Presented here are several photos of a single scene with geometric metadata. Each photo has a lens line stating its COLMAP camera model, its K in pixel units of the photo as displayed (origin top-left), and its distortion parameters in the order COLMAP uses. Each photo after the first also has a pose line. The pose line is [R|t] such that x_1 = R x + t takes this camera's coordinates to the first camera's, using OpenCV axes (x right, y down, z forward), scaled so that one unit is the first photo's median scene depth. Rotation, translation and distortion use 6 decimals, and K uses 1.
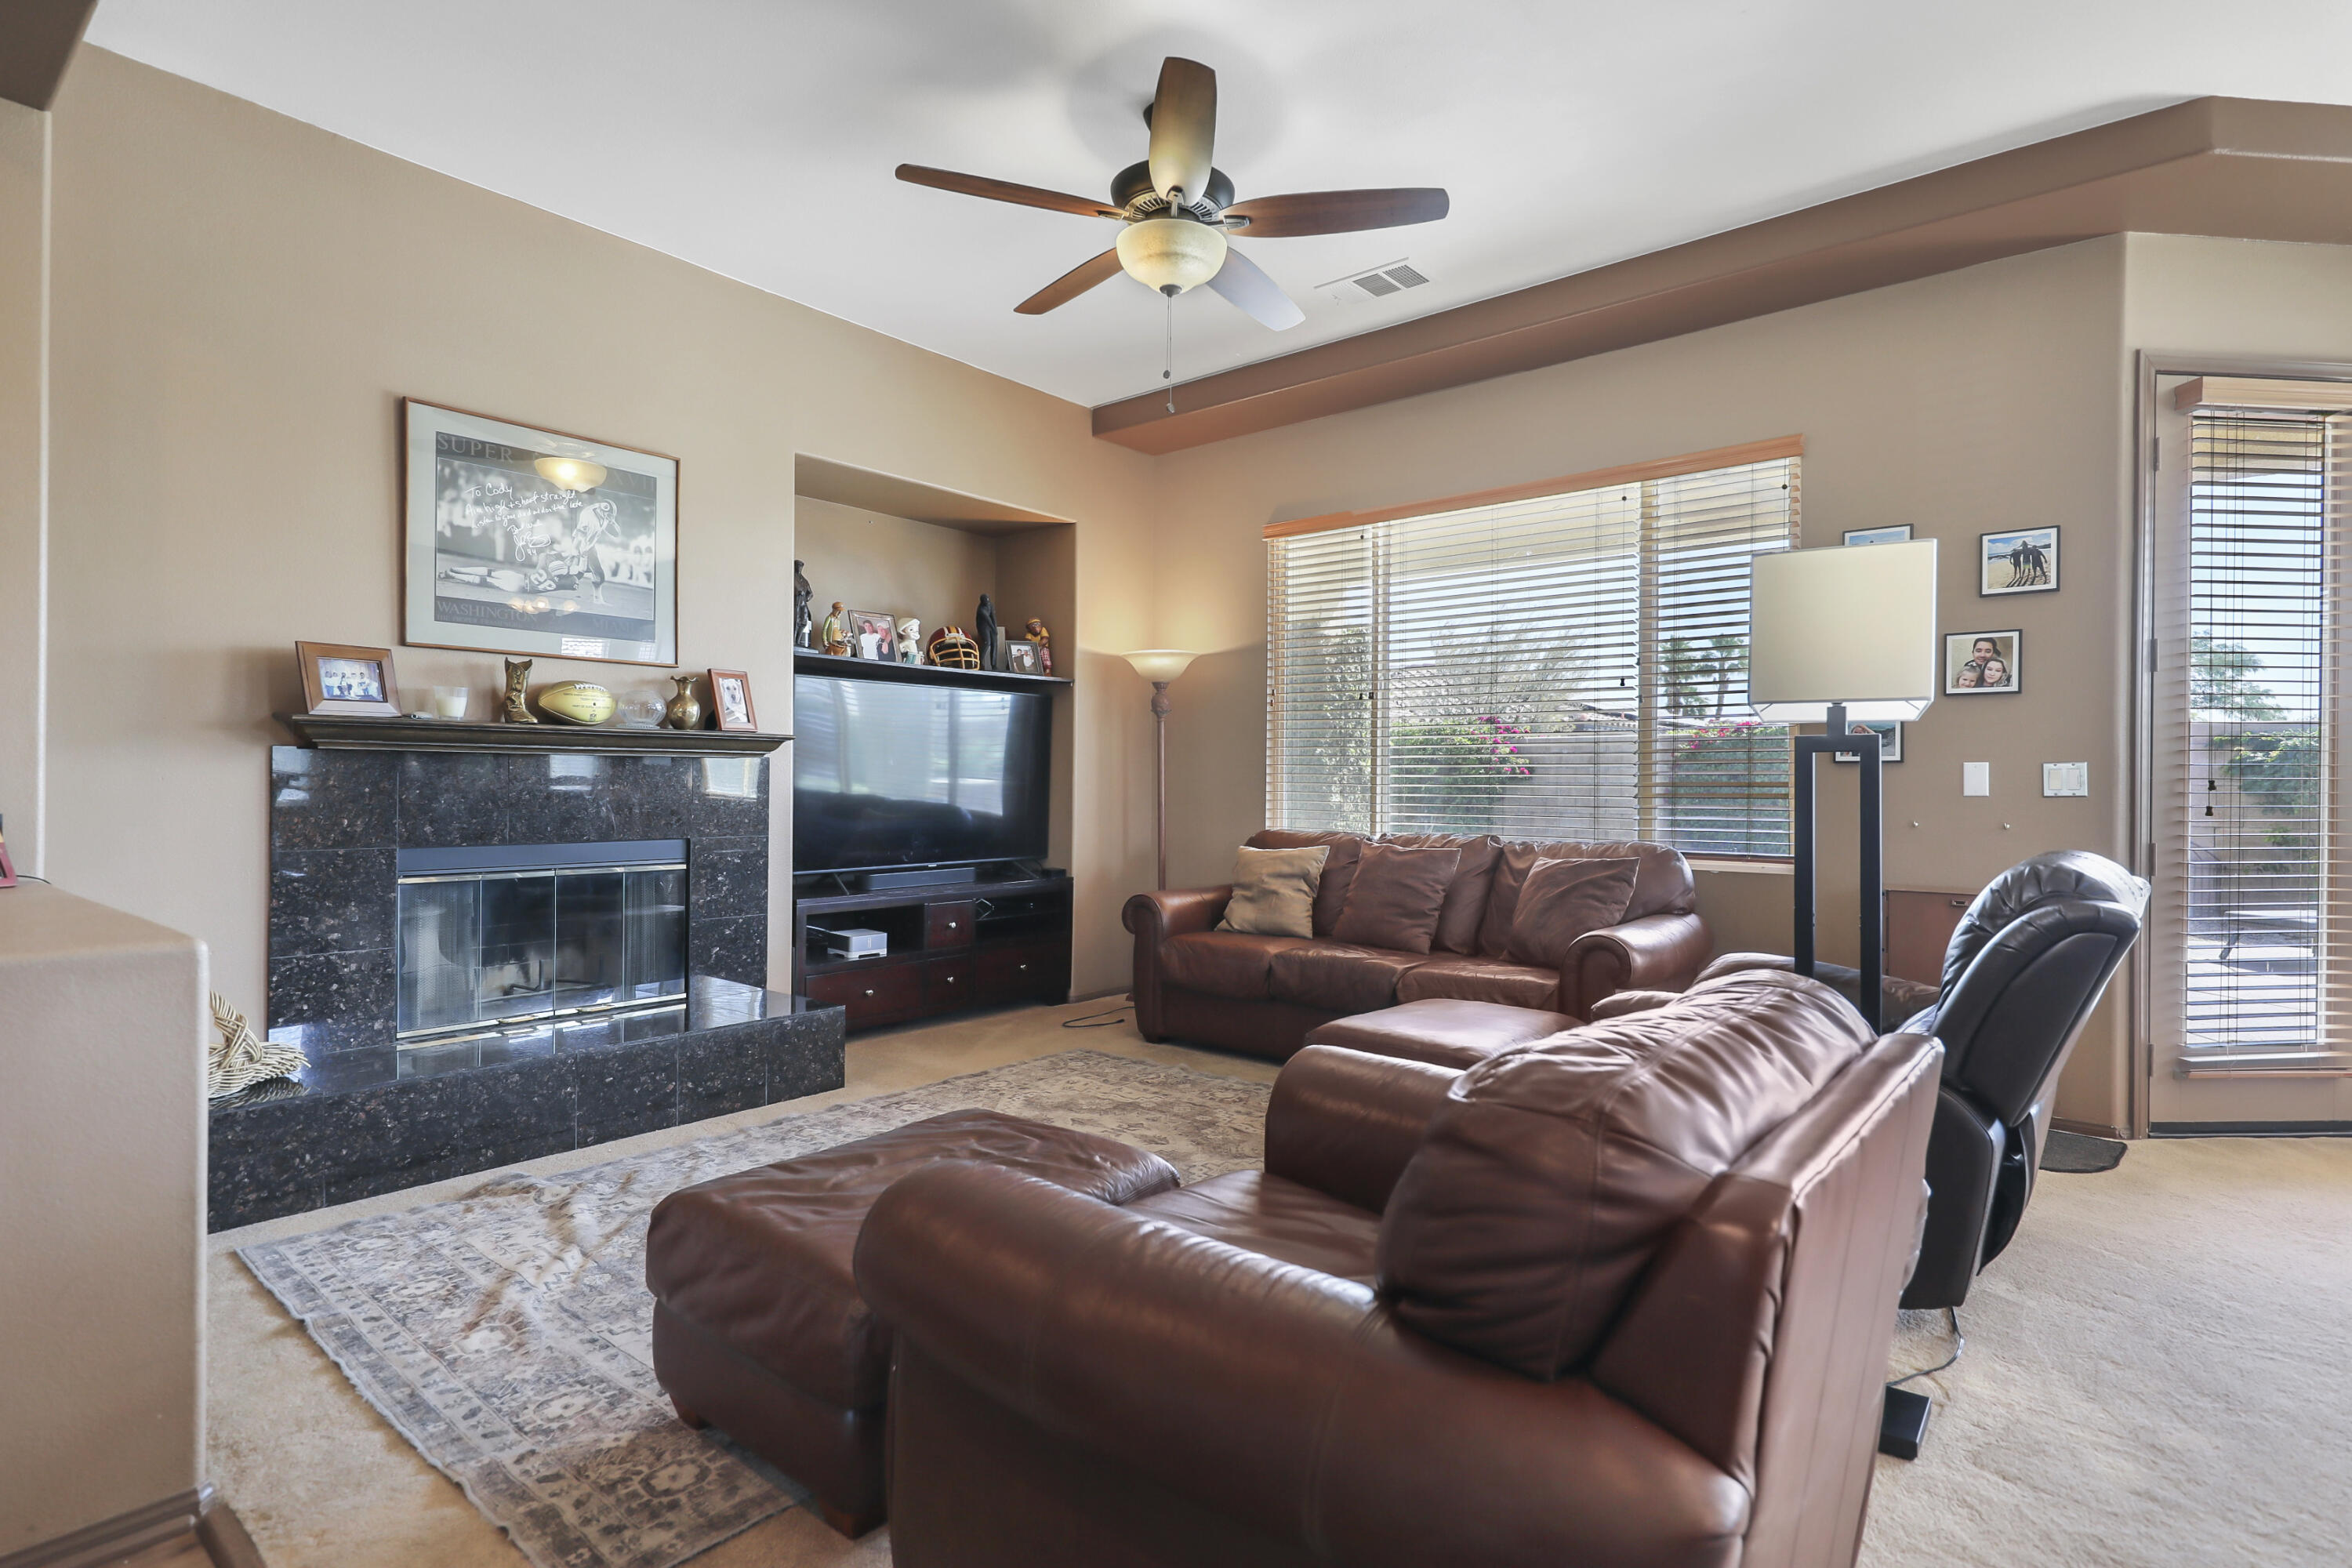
lens RADIAL K [[1163.5, 0, 1176.0], [0, 1163.5, 784.0], [0, 0, 1]] dist [-0.000645, 0.000032]
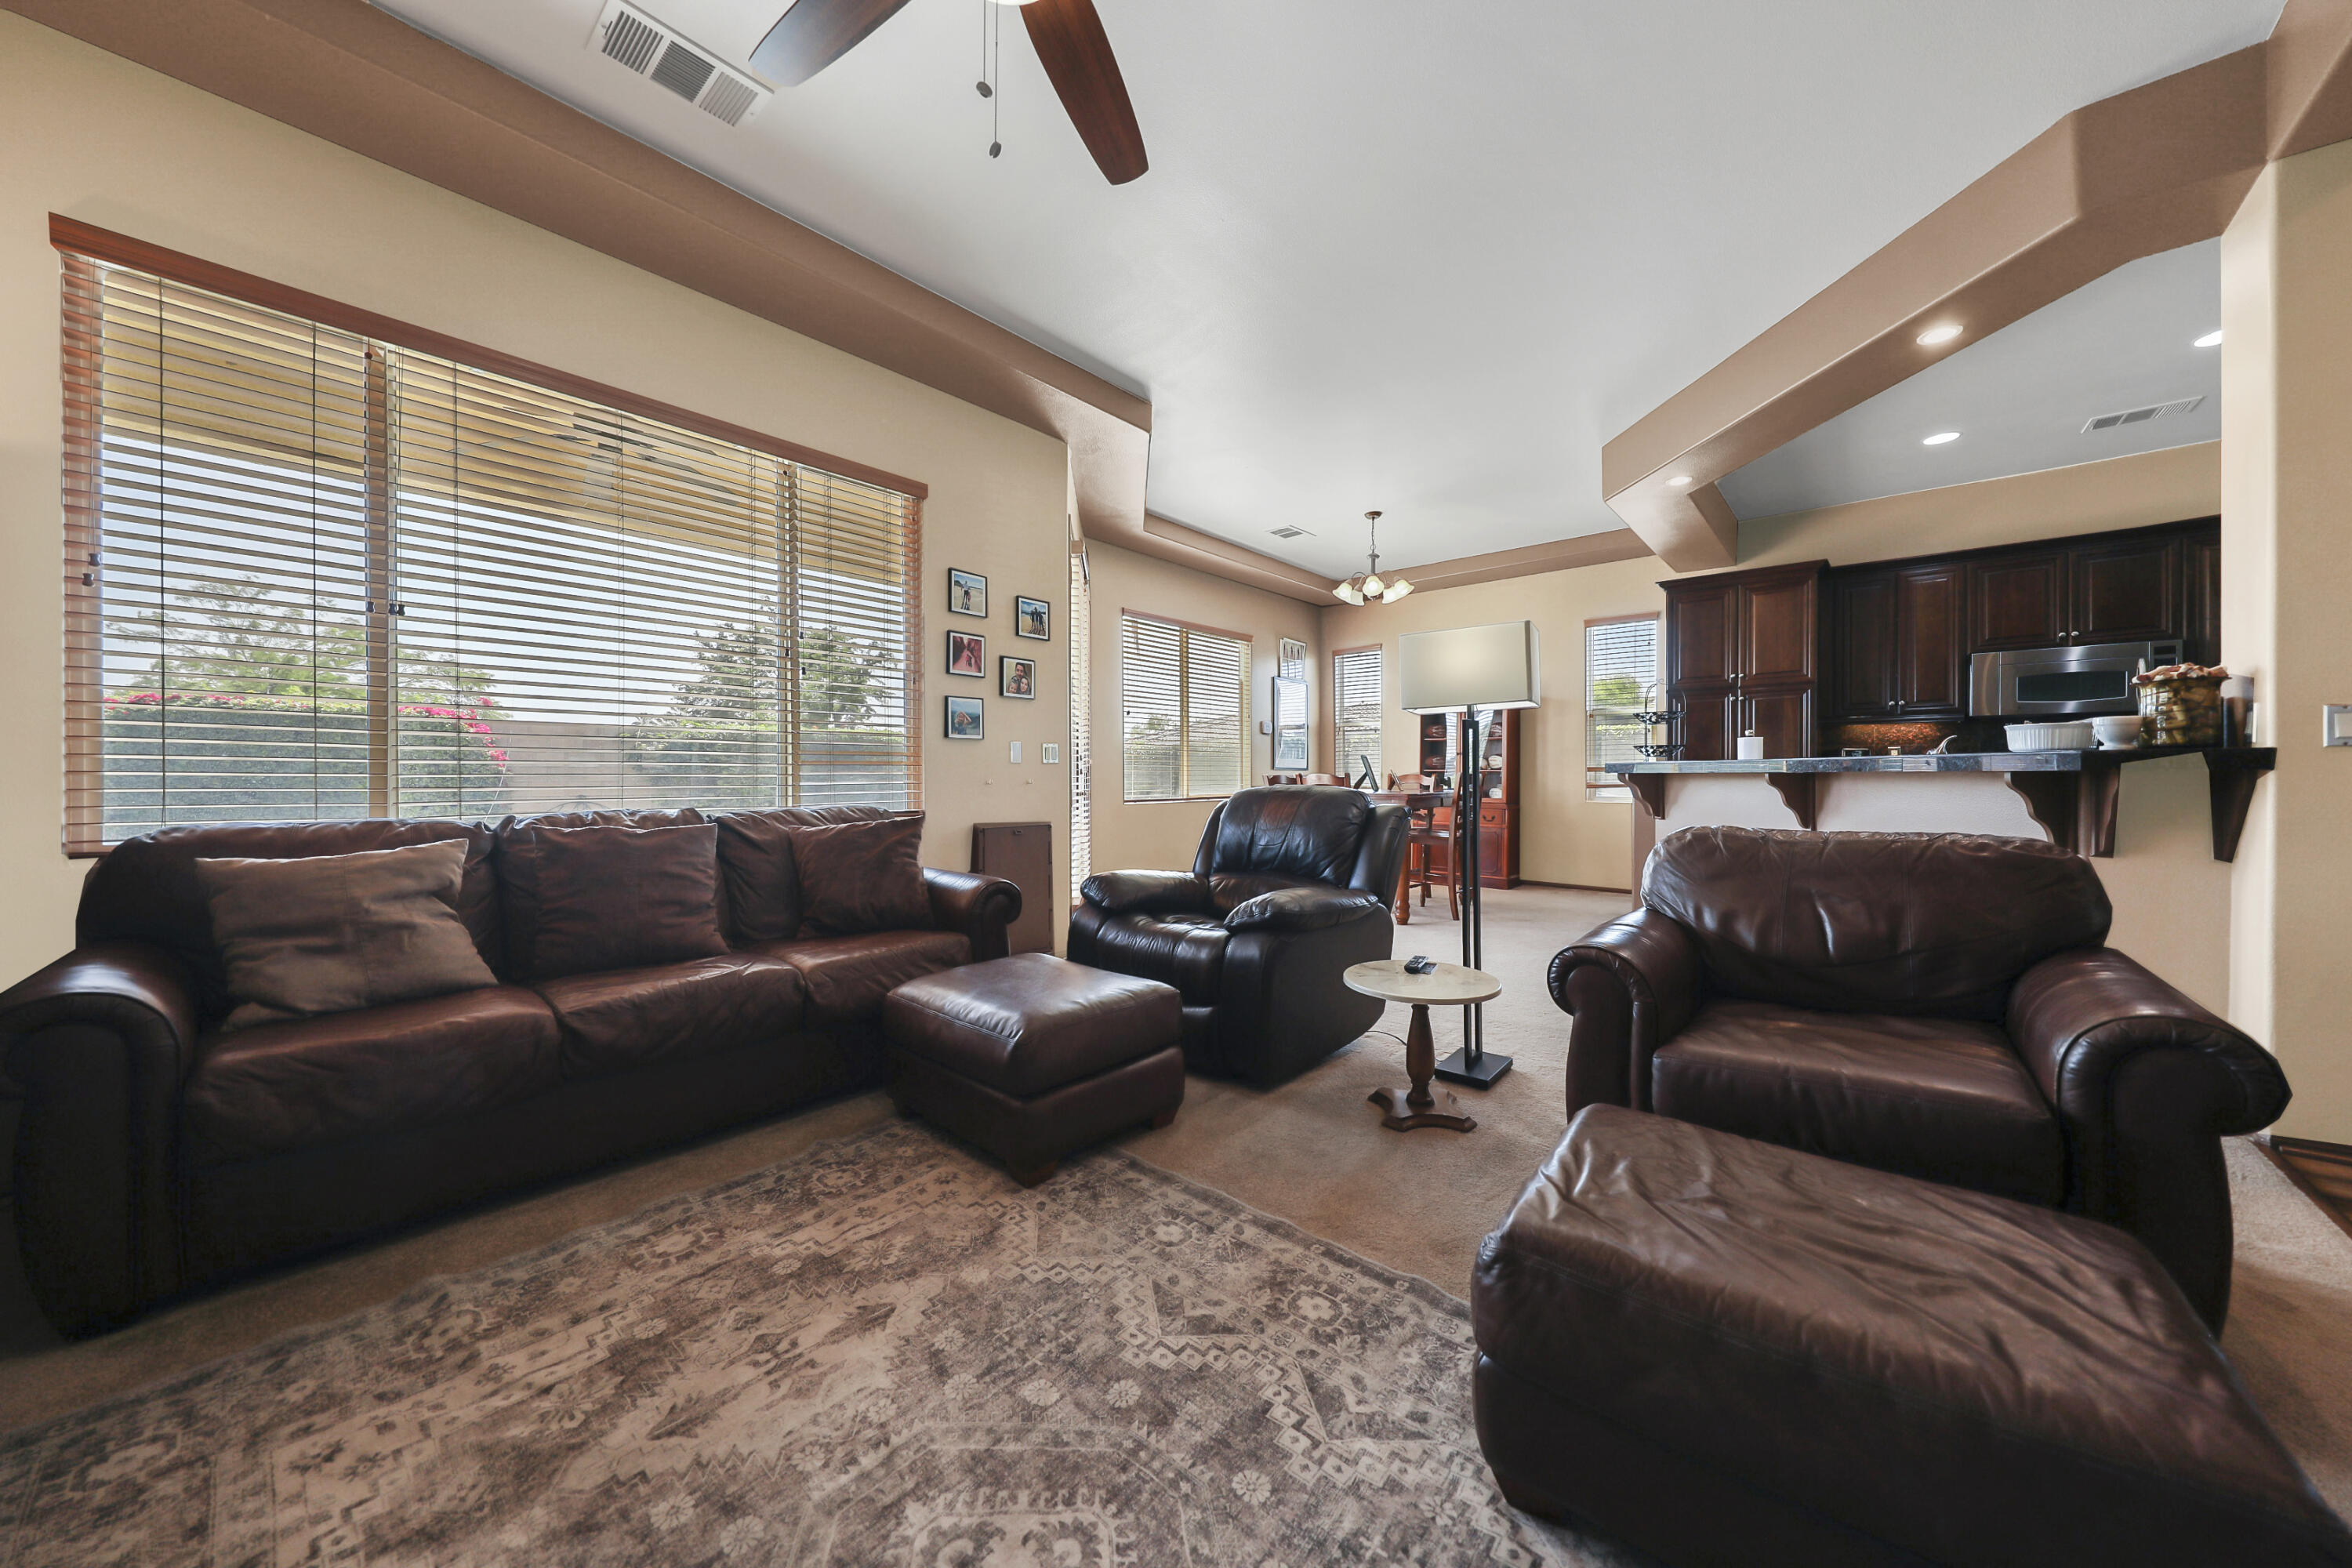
lens RADIAL K [[840.8, 0, 1176.0], [0, 840.8, 784.0], [0, 0, 1]] dist [0.000154, 0.000004]
pose [[0.000852, -0.010437, 0.999945, -0.617272], [-0.000238, 0.999946, 0.010437, 0.034124], [-1.000000, -0.000247, 0.000850, 1.153539]]
